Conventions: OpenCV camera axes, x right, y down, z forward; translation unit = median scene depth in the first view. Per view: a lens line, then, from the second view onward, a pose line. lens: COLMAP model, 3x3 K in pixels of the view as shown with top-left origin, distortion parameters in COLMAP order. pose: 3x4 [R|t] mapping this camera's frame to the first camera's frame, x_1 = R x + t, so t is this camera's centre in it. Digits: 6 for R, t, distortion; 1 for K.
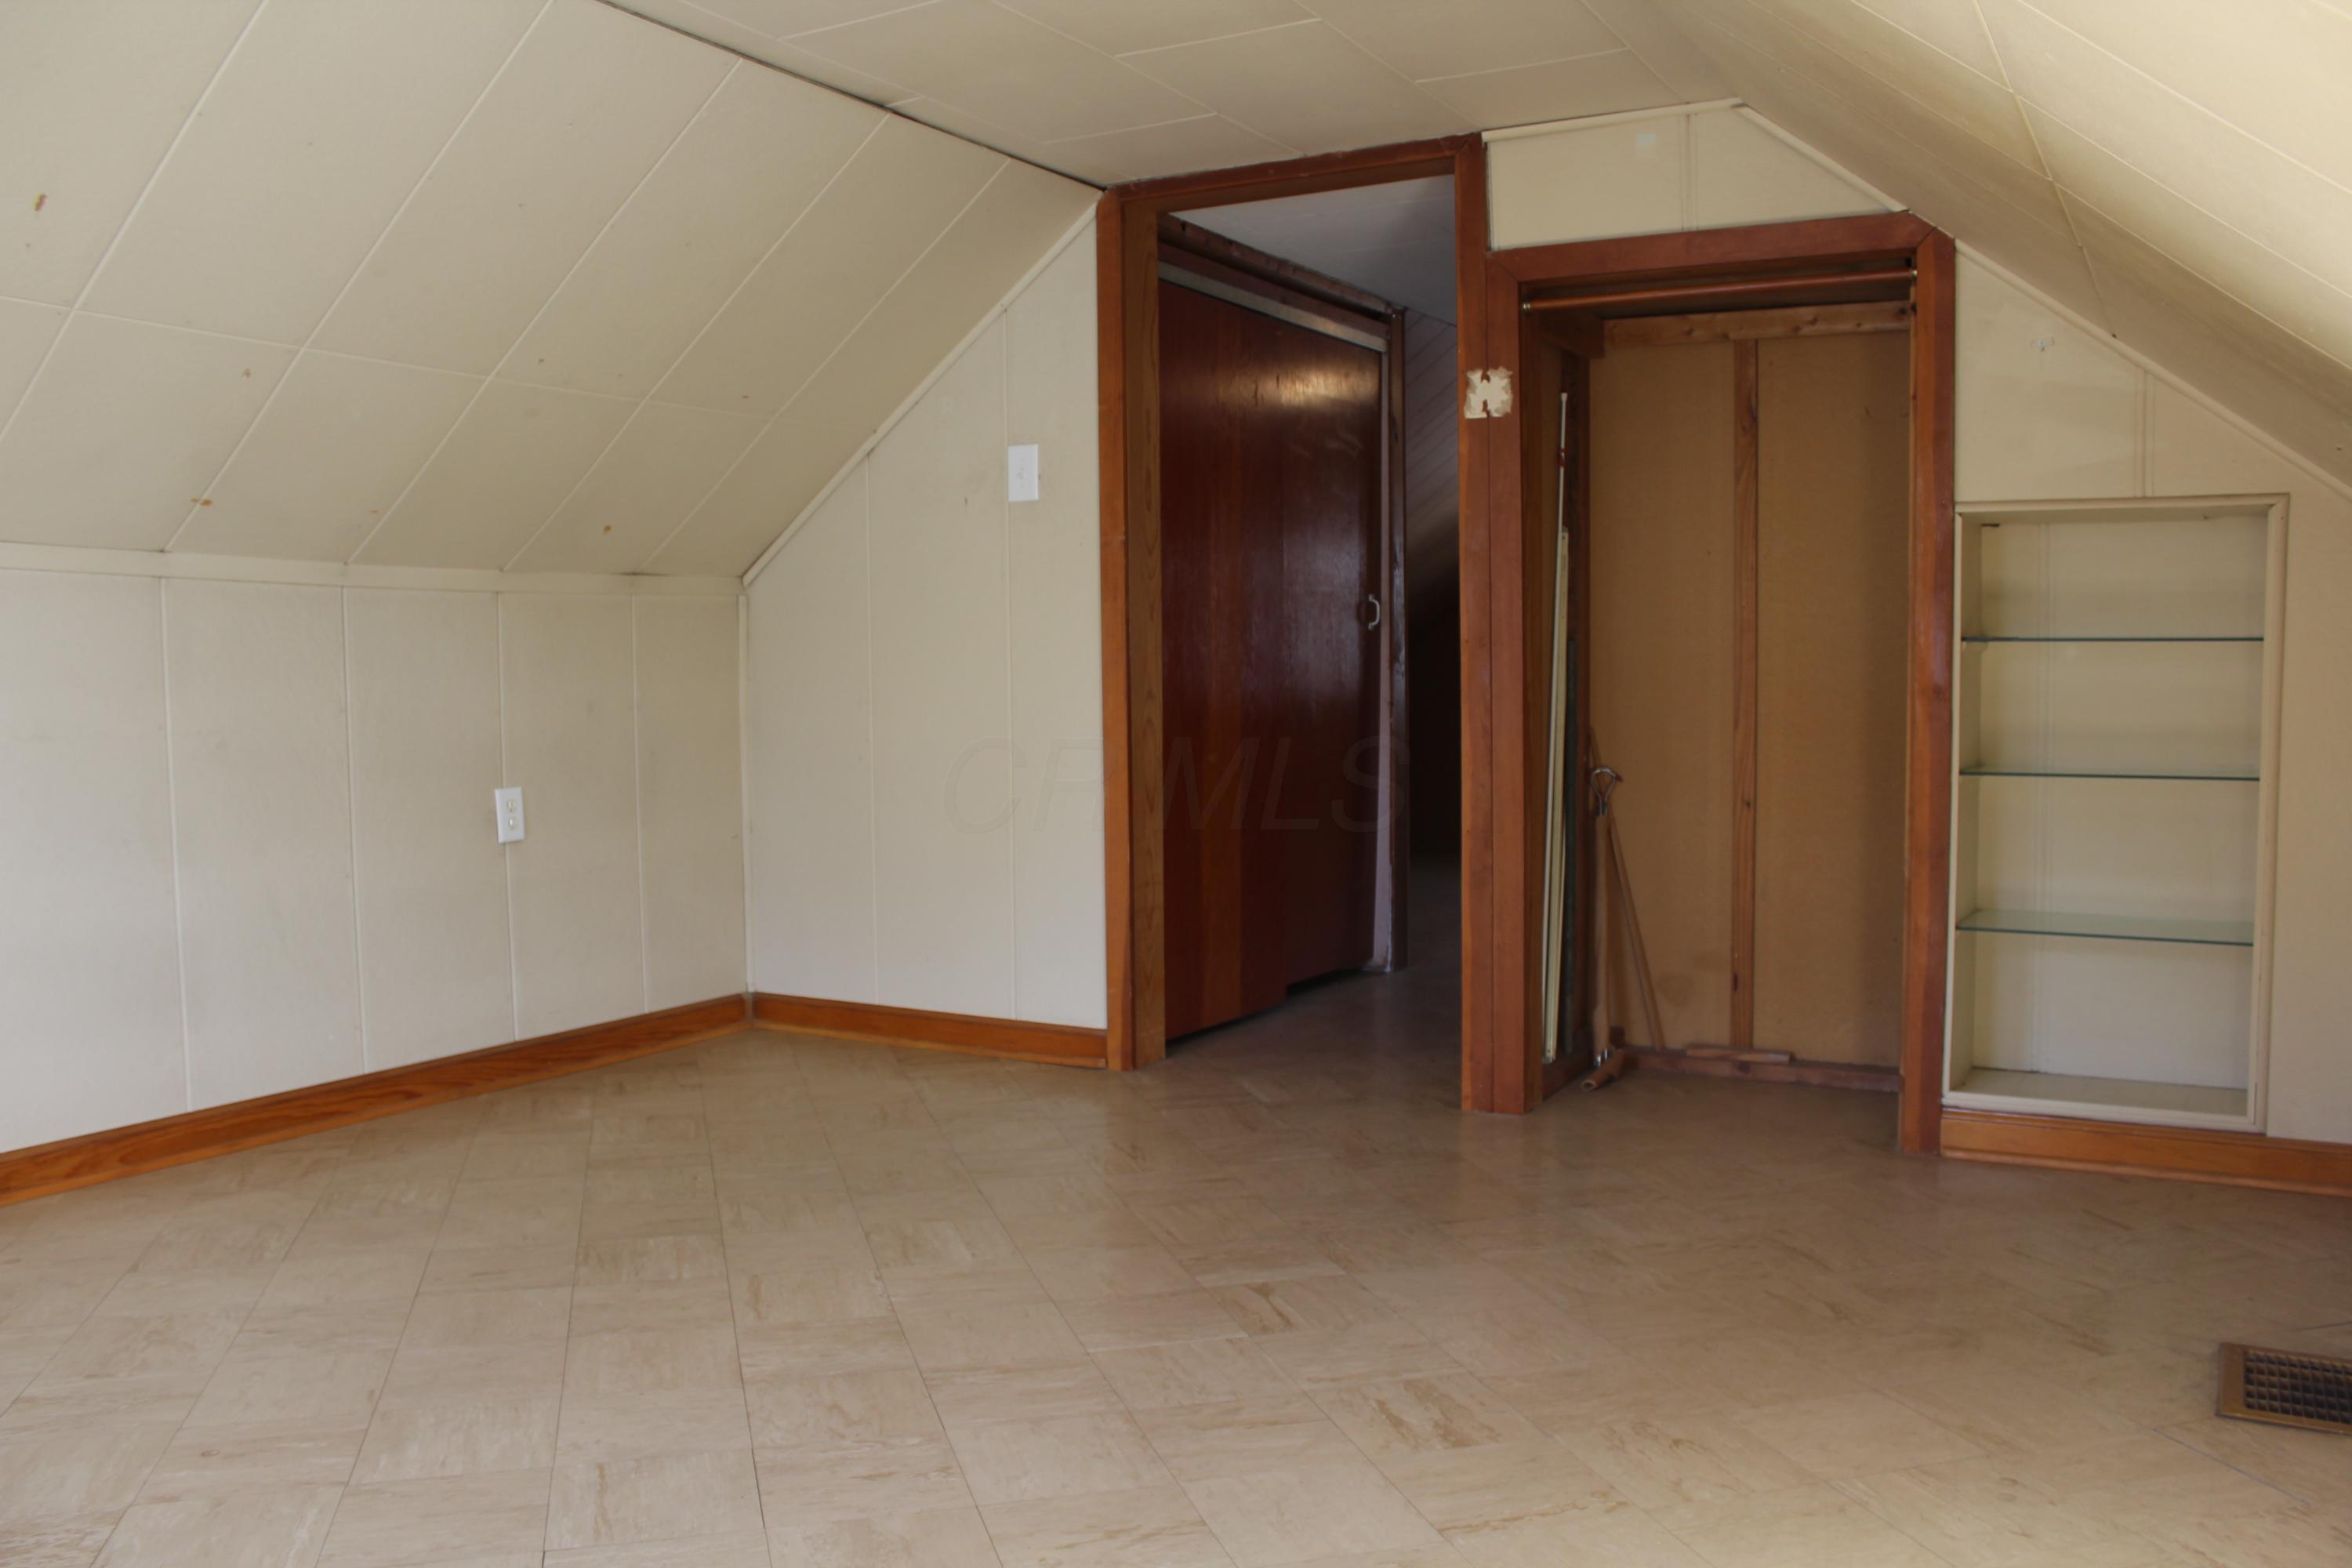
lens RADIAL K [[1955.3, 0, 1176.0], [0, 1955.3, 784.0], [0, 0, 1]] dist [-0.144664, 0.107119]
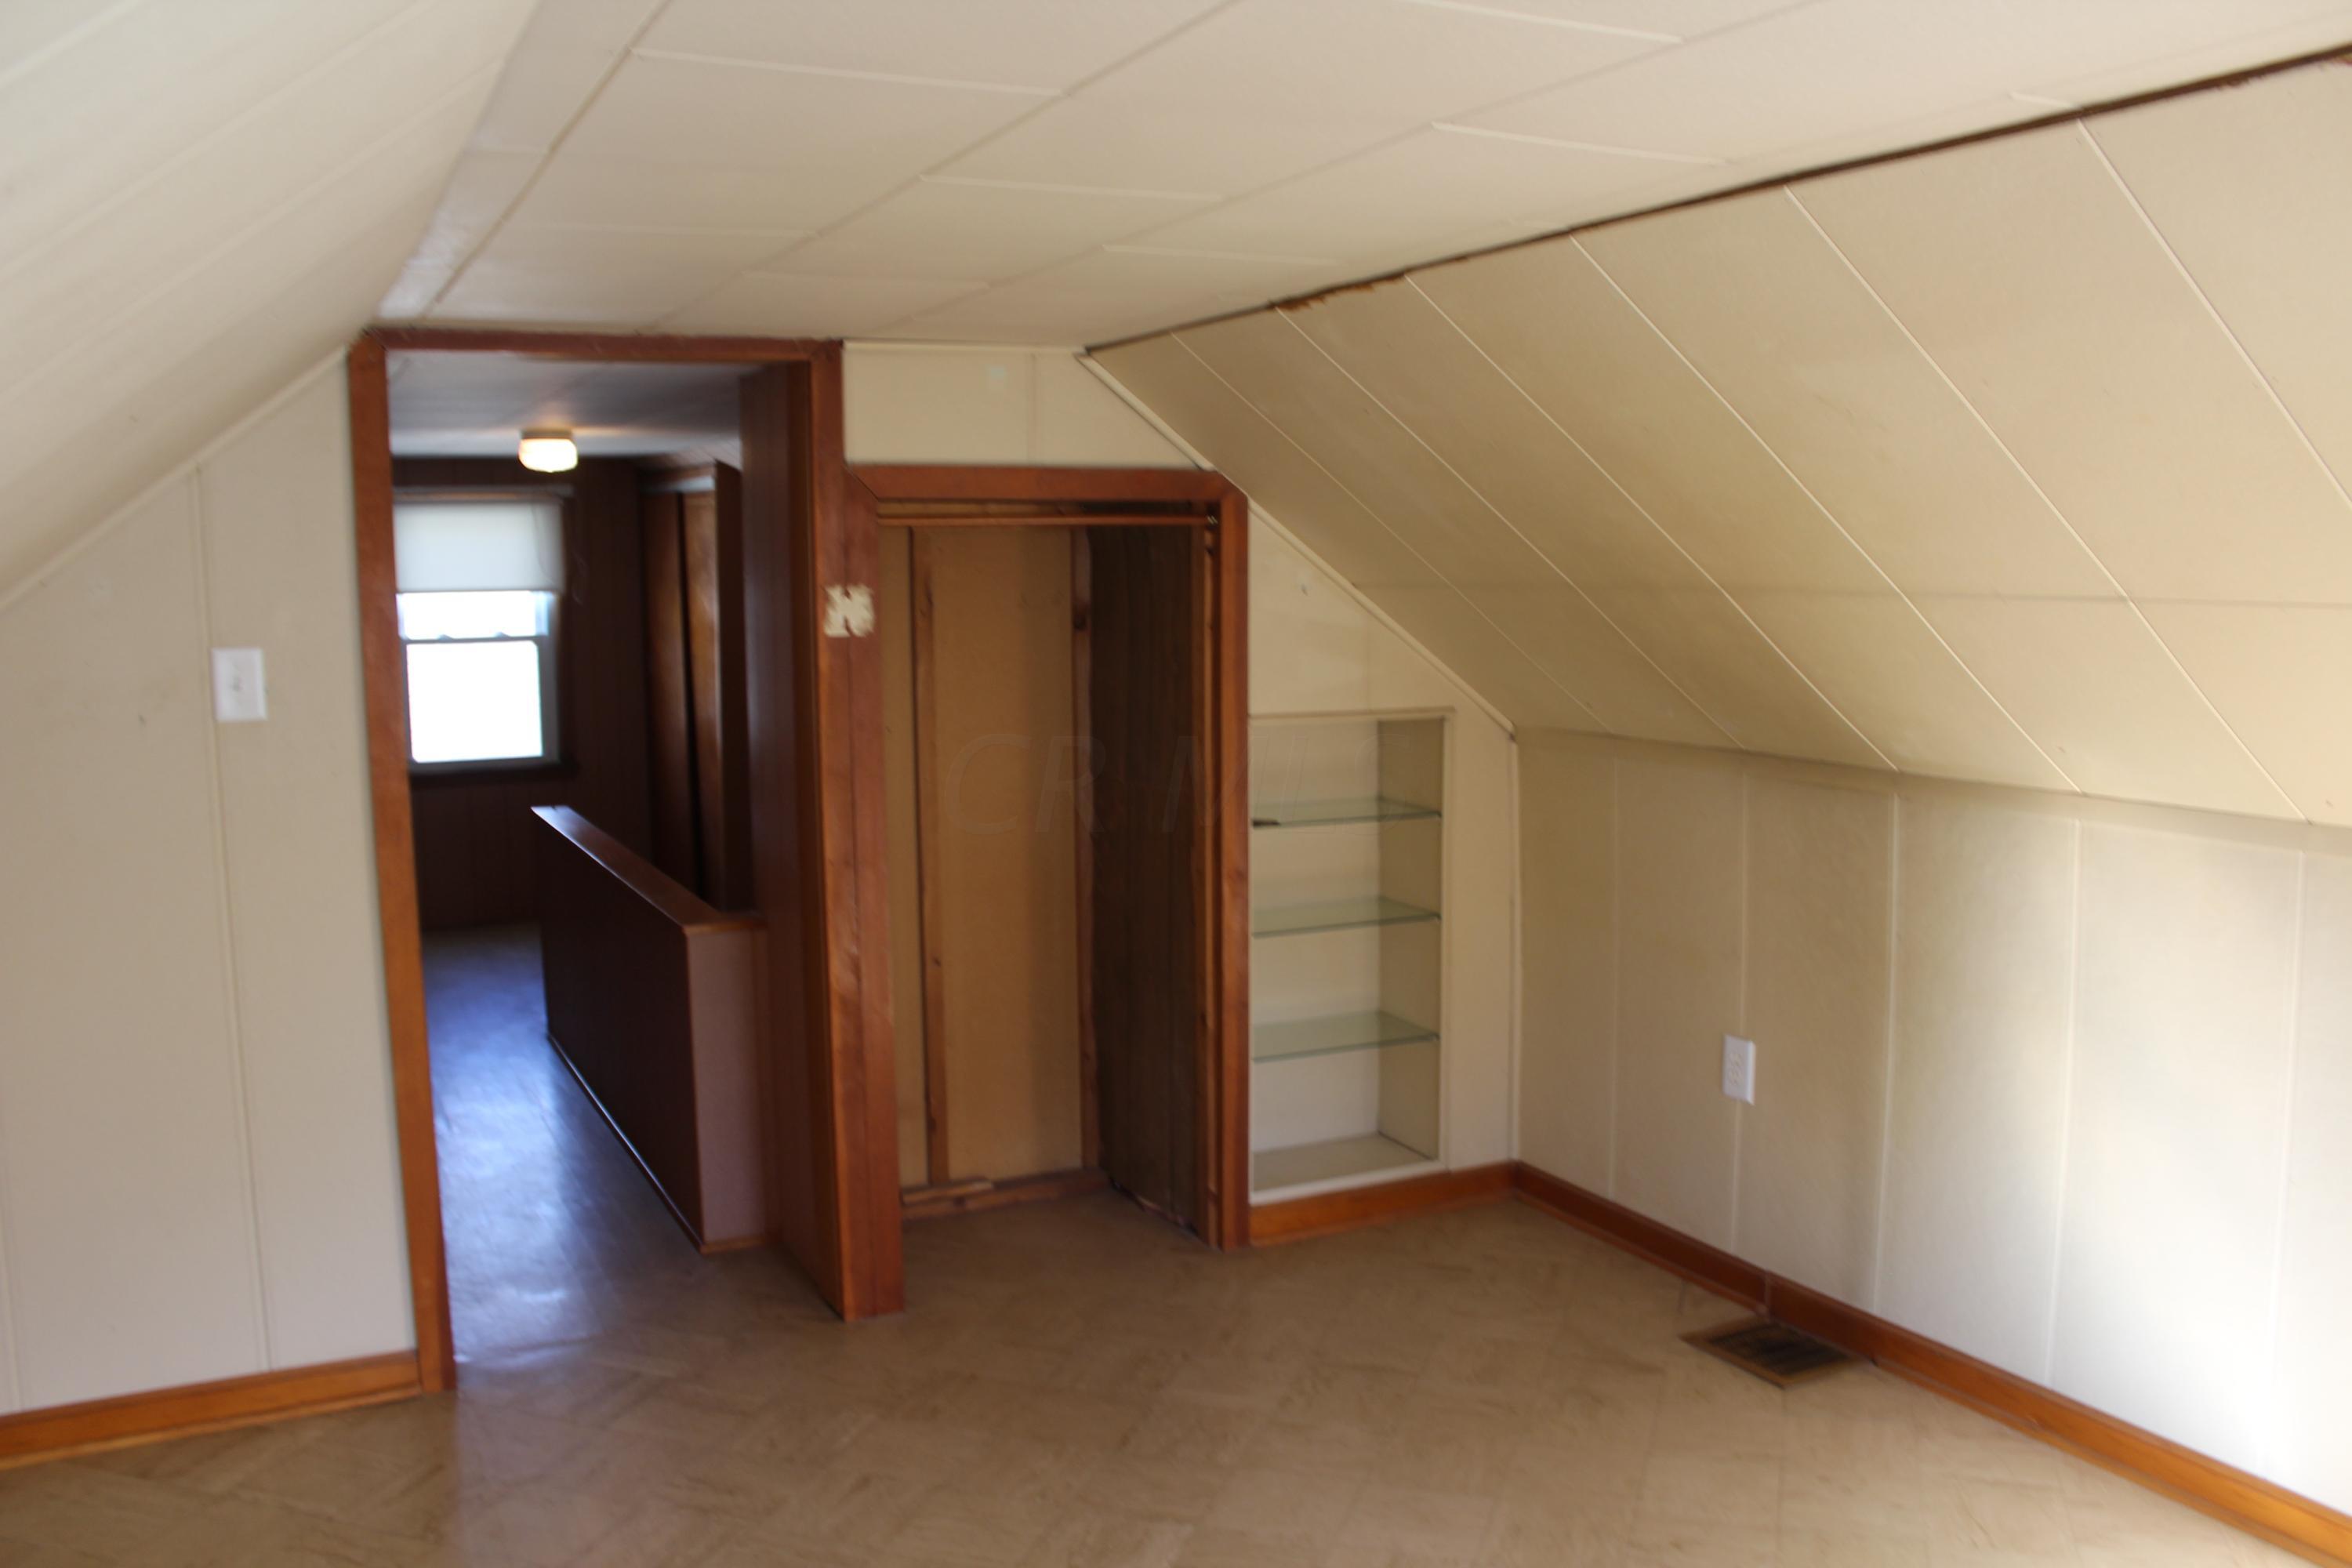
lens RADIAL K [[1955.3, 0, 1176.0], [0, 1955.3, 784.0], [0, 0, 1]] dist [-0.144664, 0.107119]
pose [[0.556112, -0.093340, 0.825850, -0.572981], [0.056213, 0.995622, 0.074675, -0.179336], [-0.829204, 0.004896, 0.558924, 0.312612]]
